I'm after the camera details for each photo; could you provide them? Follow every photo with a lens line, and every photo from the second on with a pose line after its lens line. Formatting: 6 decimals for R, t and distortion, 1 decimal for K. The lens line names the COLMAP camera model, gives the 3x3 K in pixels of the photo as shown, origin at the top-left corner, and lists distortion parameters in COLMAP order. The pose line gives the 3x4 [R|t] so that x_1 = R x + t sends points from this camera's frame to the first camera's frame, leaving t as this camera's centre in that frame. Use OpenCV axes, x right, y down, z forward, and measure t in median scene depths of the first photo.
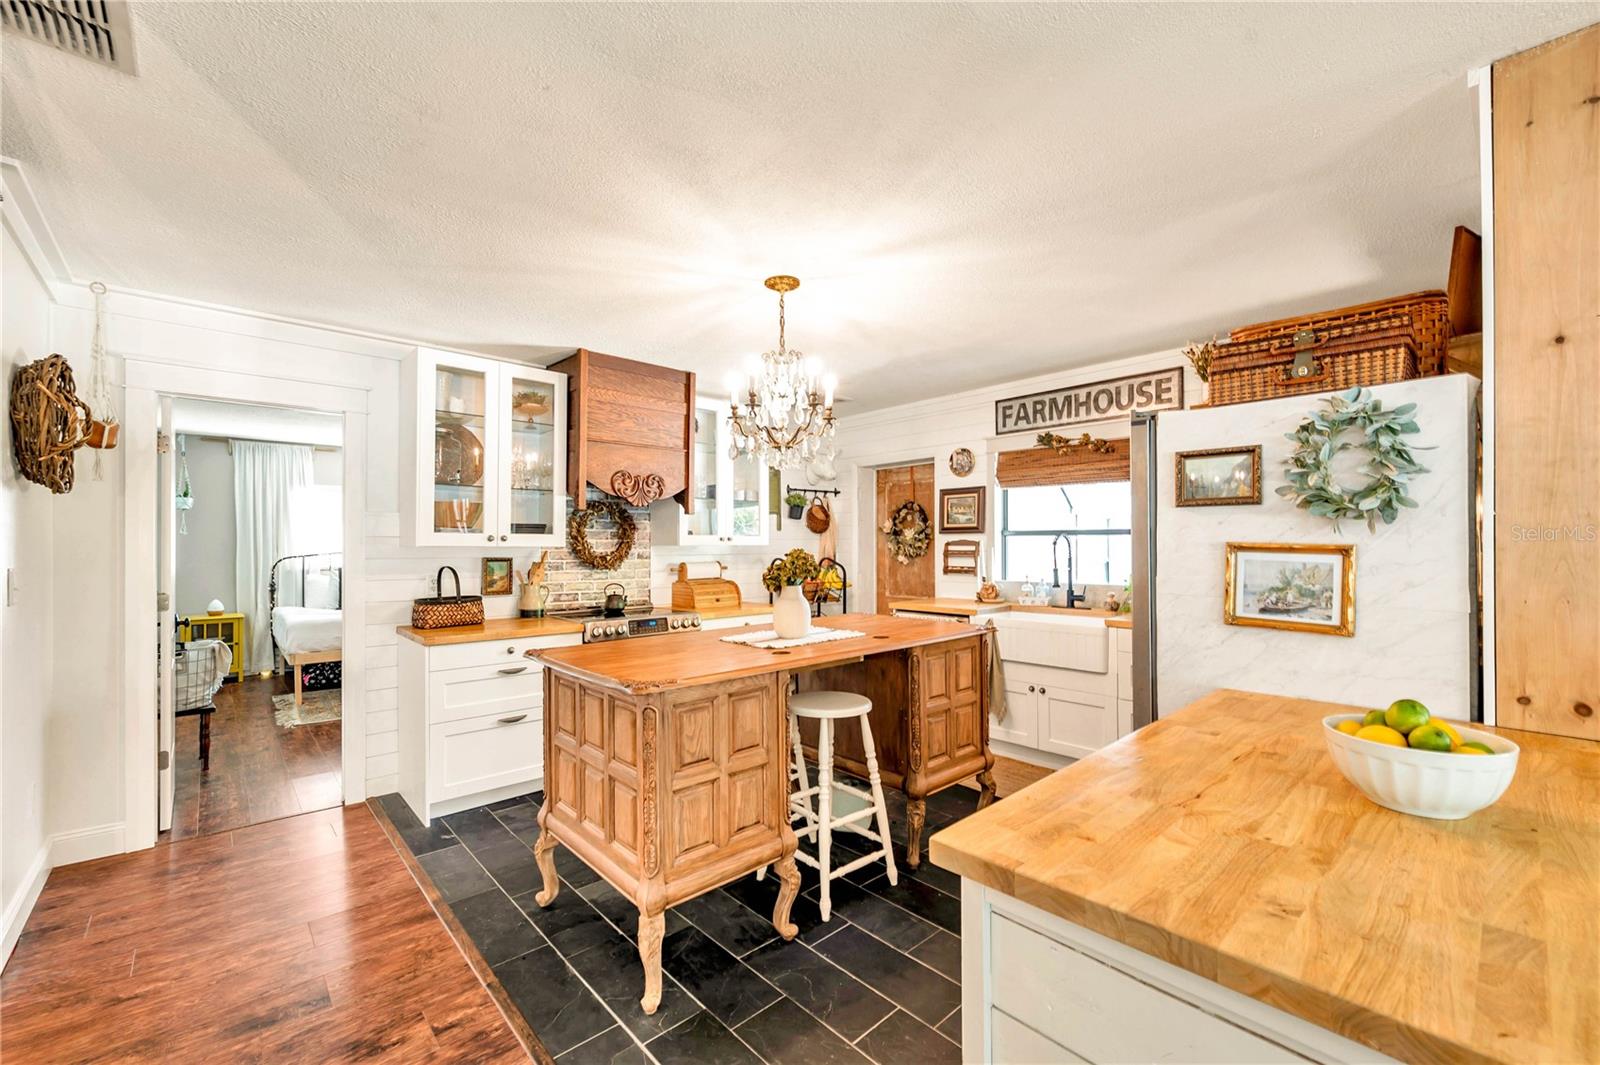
lens RADIAL K [[654.0, 0, 805.6], [0, 654.0, 540.6], [0, 0, 1]] dist [-0.000260, 0.000058]
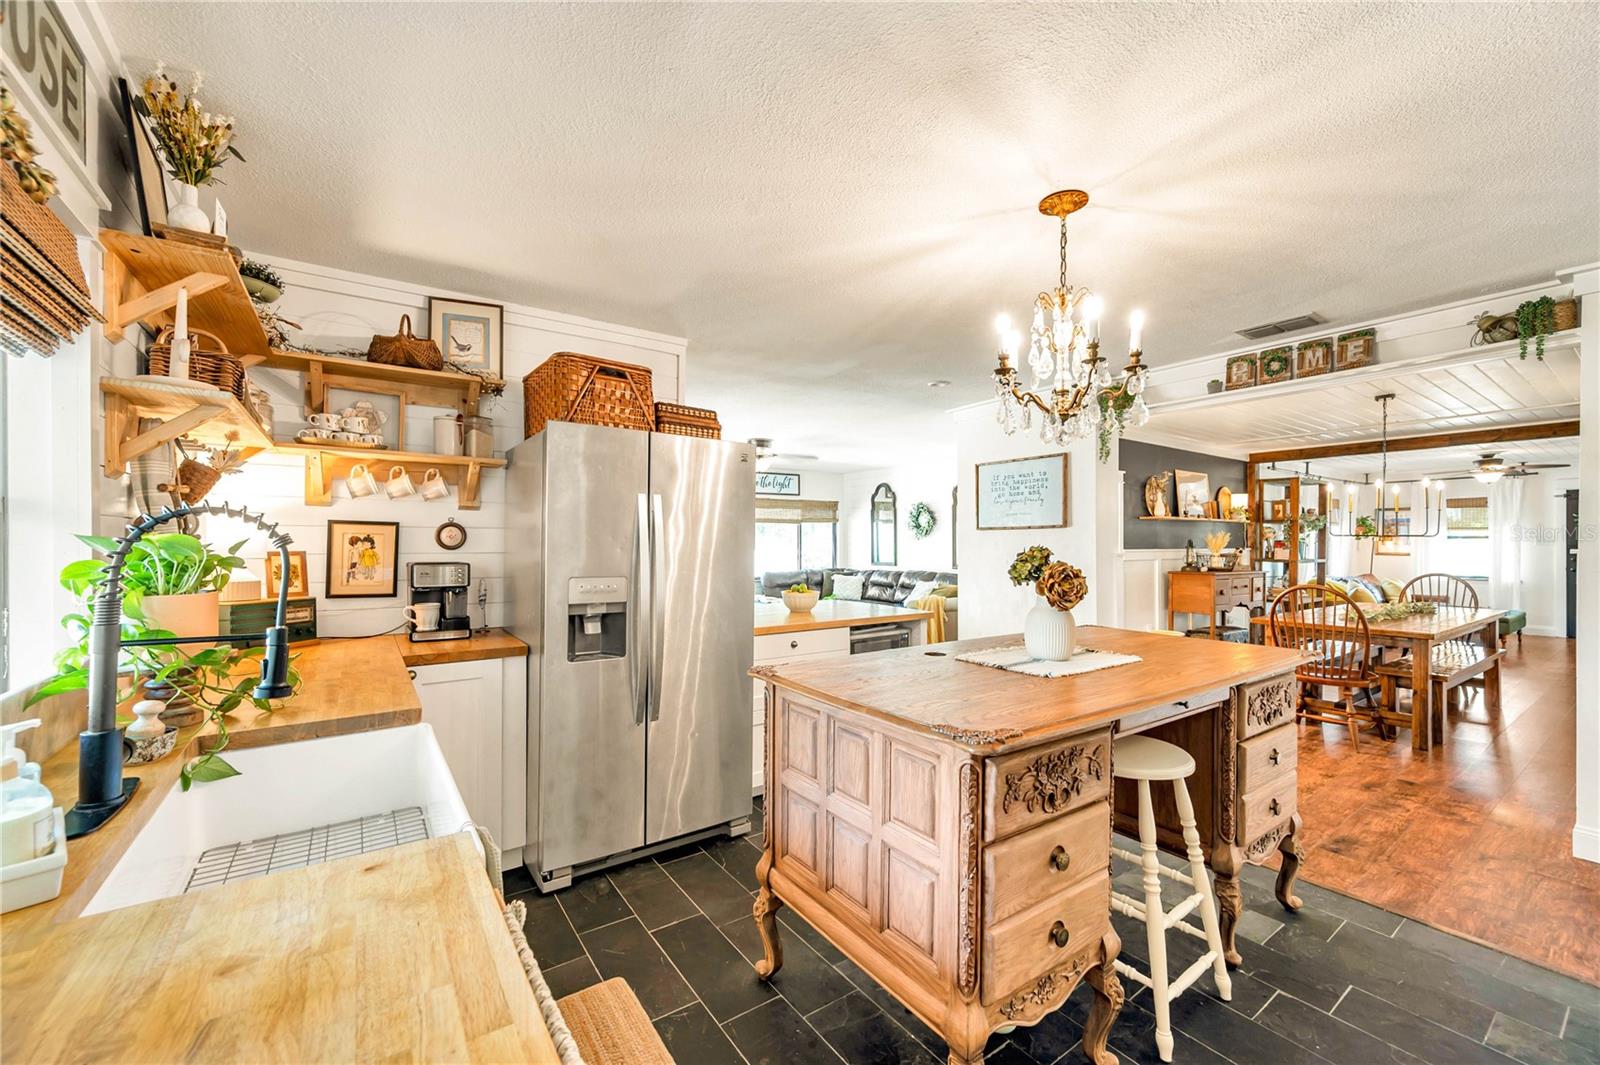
lens RADIAL K [[631.4, 0, 807.3], [0, 631.4, 540.9], [0, 0, 1]] dist [-0.000576, -0.000072]
pose [[-0.992051, 0.004628, 0.125751, 0.106569], [0.003871, 0.999973, -0.006259, 0.007574], [-0.125777, -0.005722, -0.992042, 1.087952]]
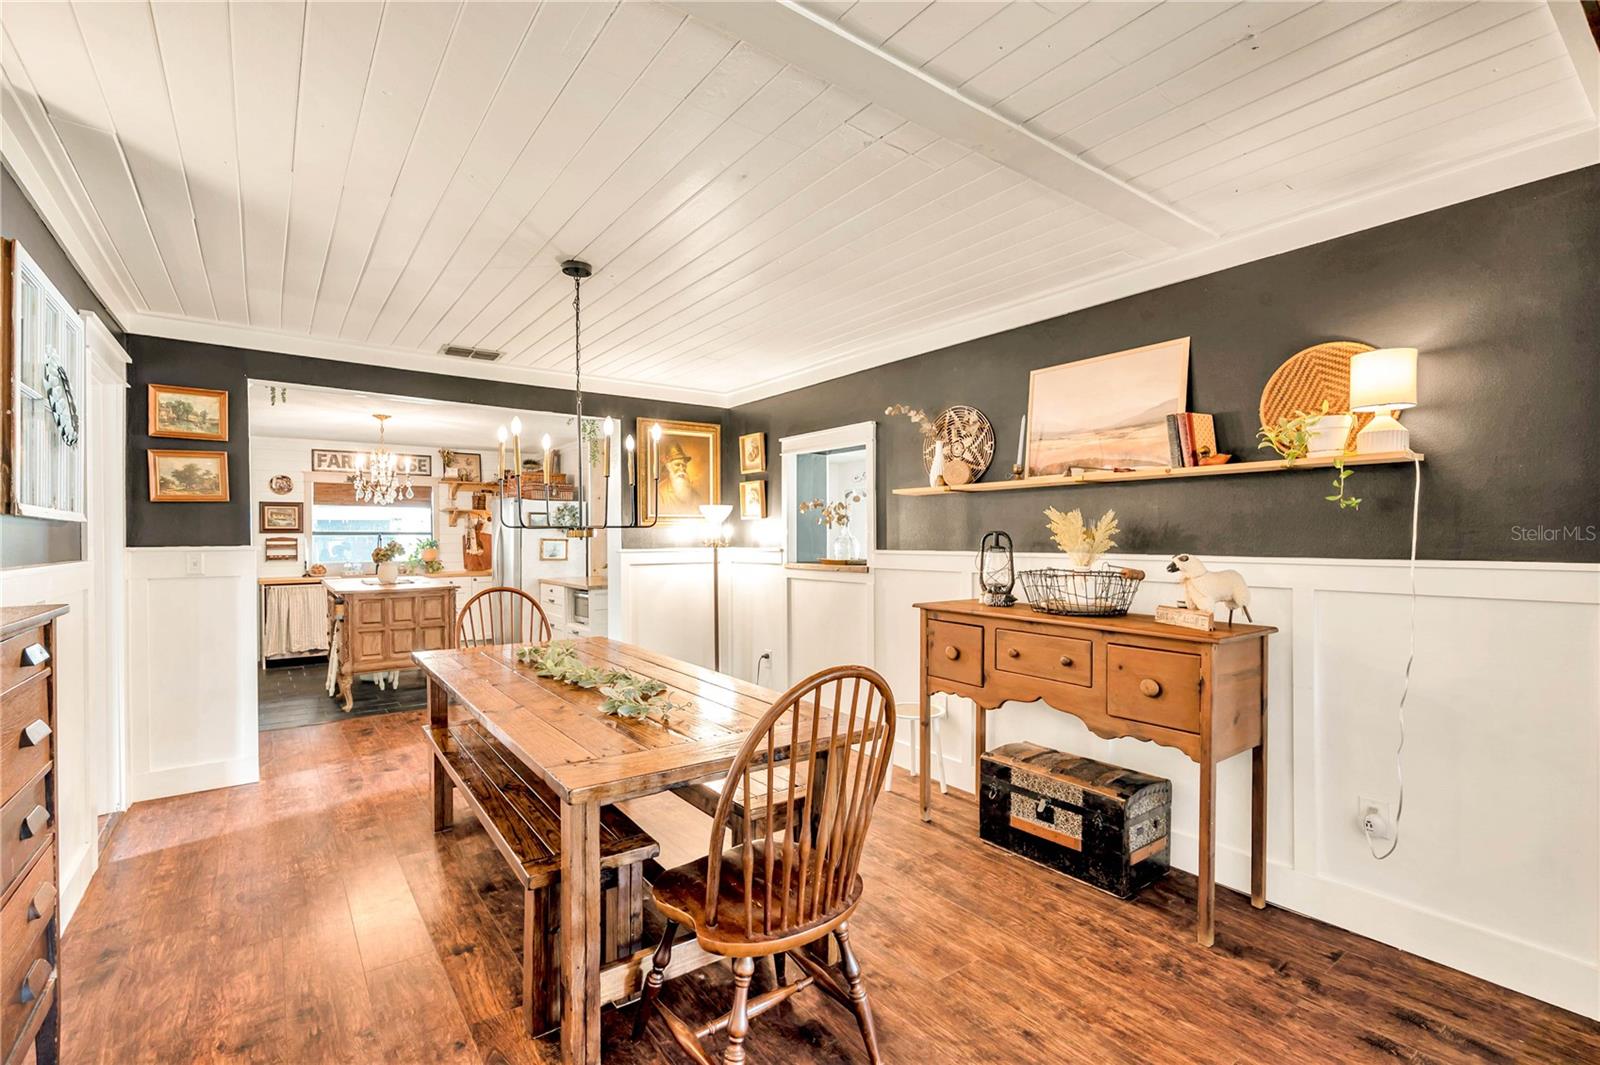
lens RADIAL K [[719.9, 0, 798.5], [0, 719.9, 541.2], [0, 0, 1]] dist [-0.000538, -0.000172]
pose [[0.103179, -0.001227, 0.994662, -1.356692], [0.000806, 0.999999, 0.001150, 0.007255], [-0.994662, 0.000683, 0.103180, -0.356955]]
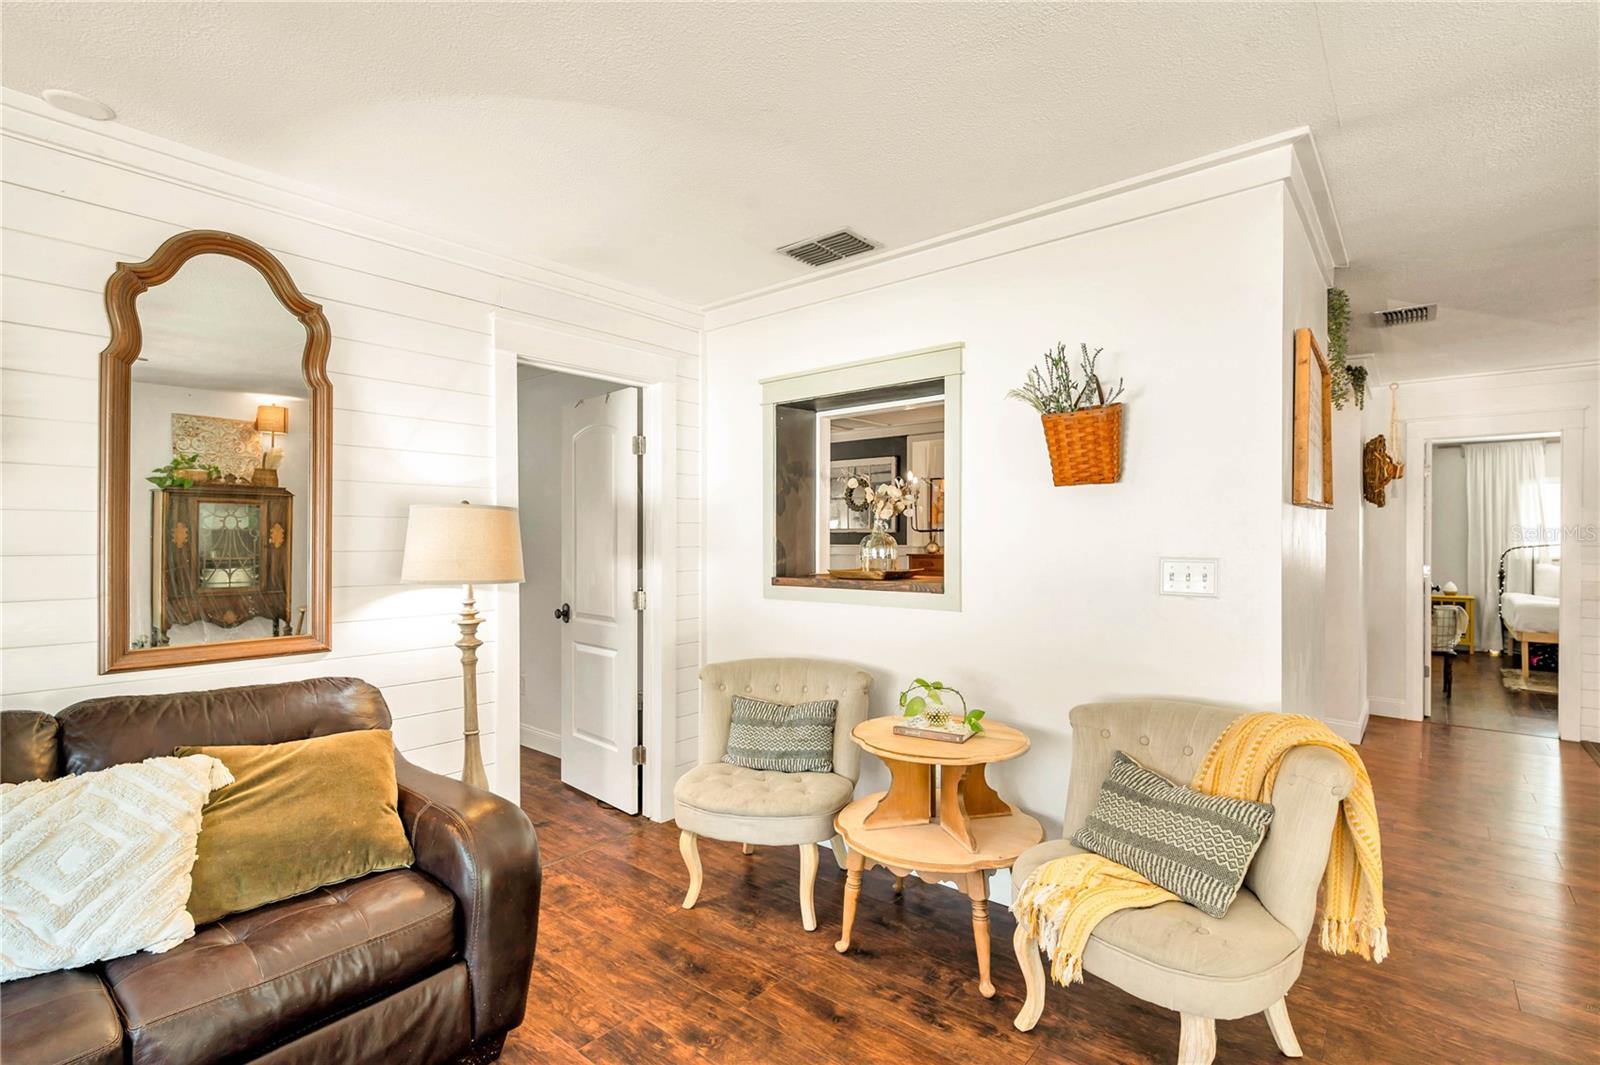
lens RADIAL K [[755.2, 0, 801.6], [0, 755.2, 539.0], [0, 0, 1]] dist [-0.000035, 0.000451]
pose [[0.137702, 0.005129, -0.990460, 0.406312], [0.004524, 0.999973, 0.005807, 0.000203], [0.990463, -0.005280, 0.137675, -0.492336]]
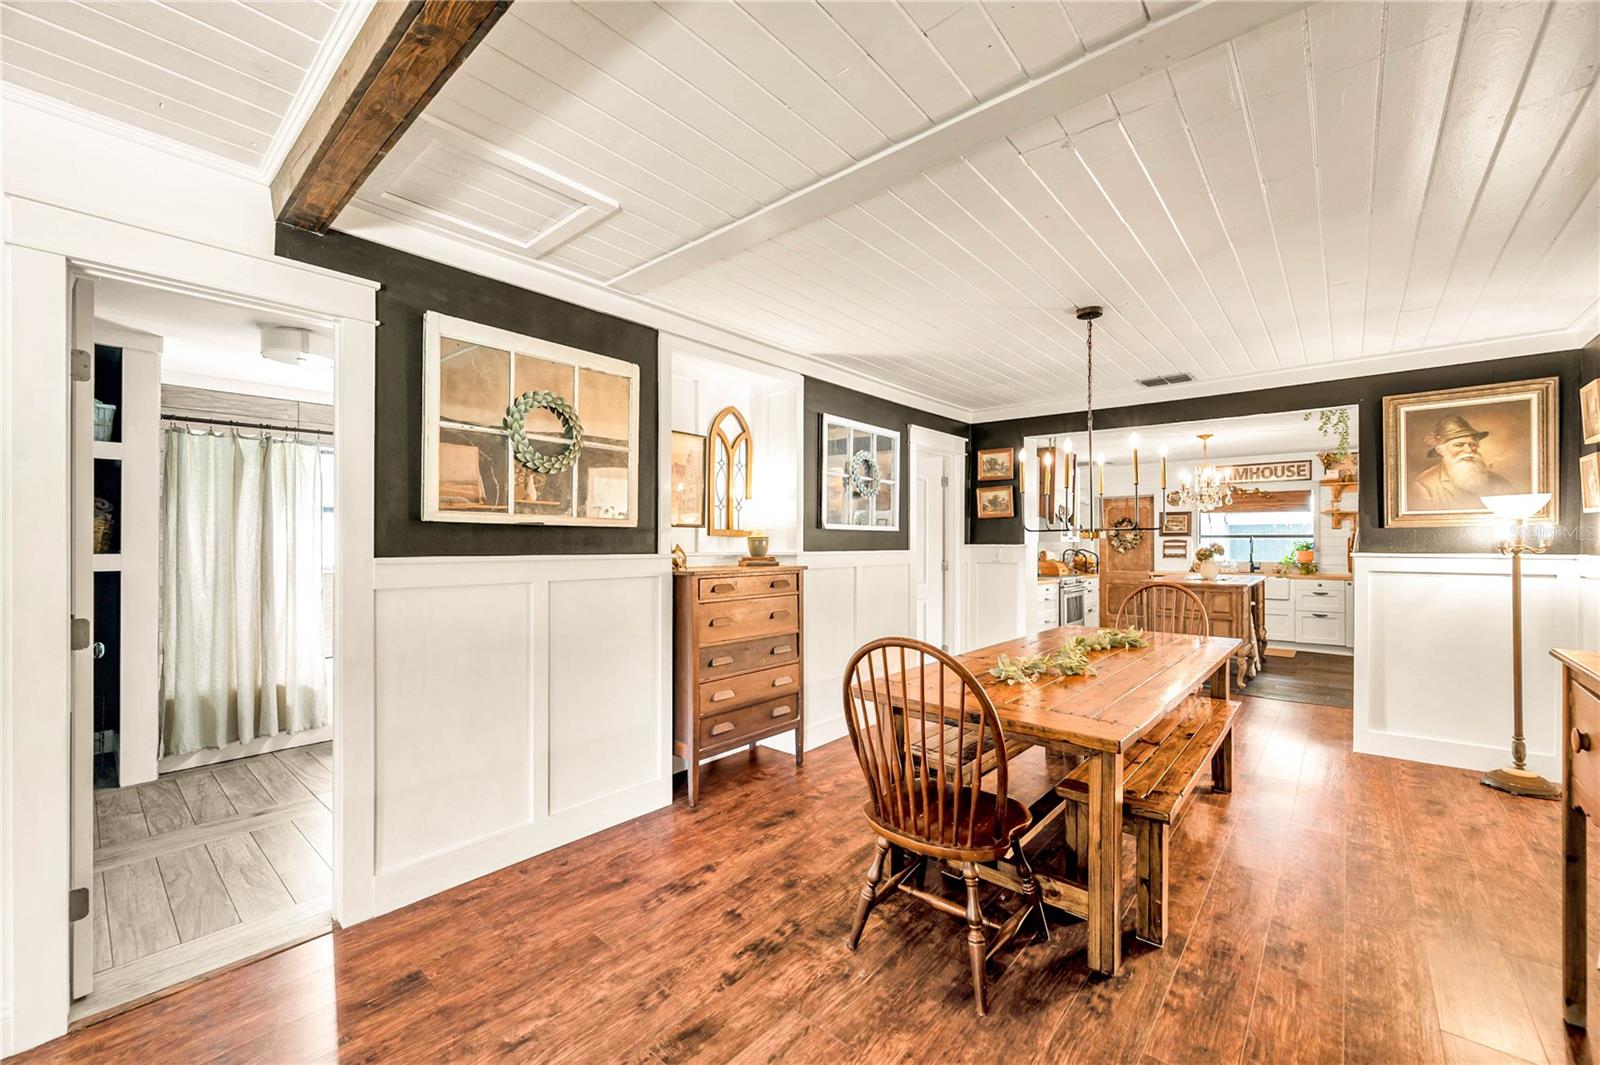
lens RADIAL K [[631.4, 0, 807.3], [0, 631.4, 540.9], [0, 0, 1]] dist [-0.000576, -0.000072]
pose [[0.992616, 0.006113, 0.121145, -1.112482], [-0.006292, 0.999980, 0.001096, 0.008106], [-0.121136, -0.001850, 0.992634, -0.729274]]
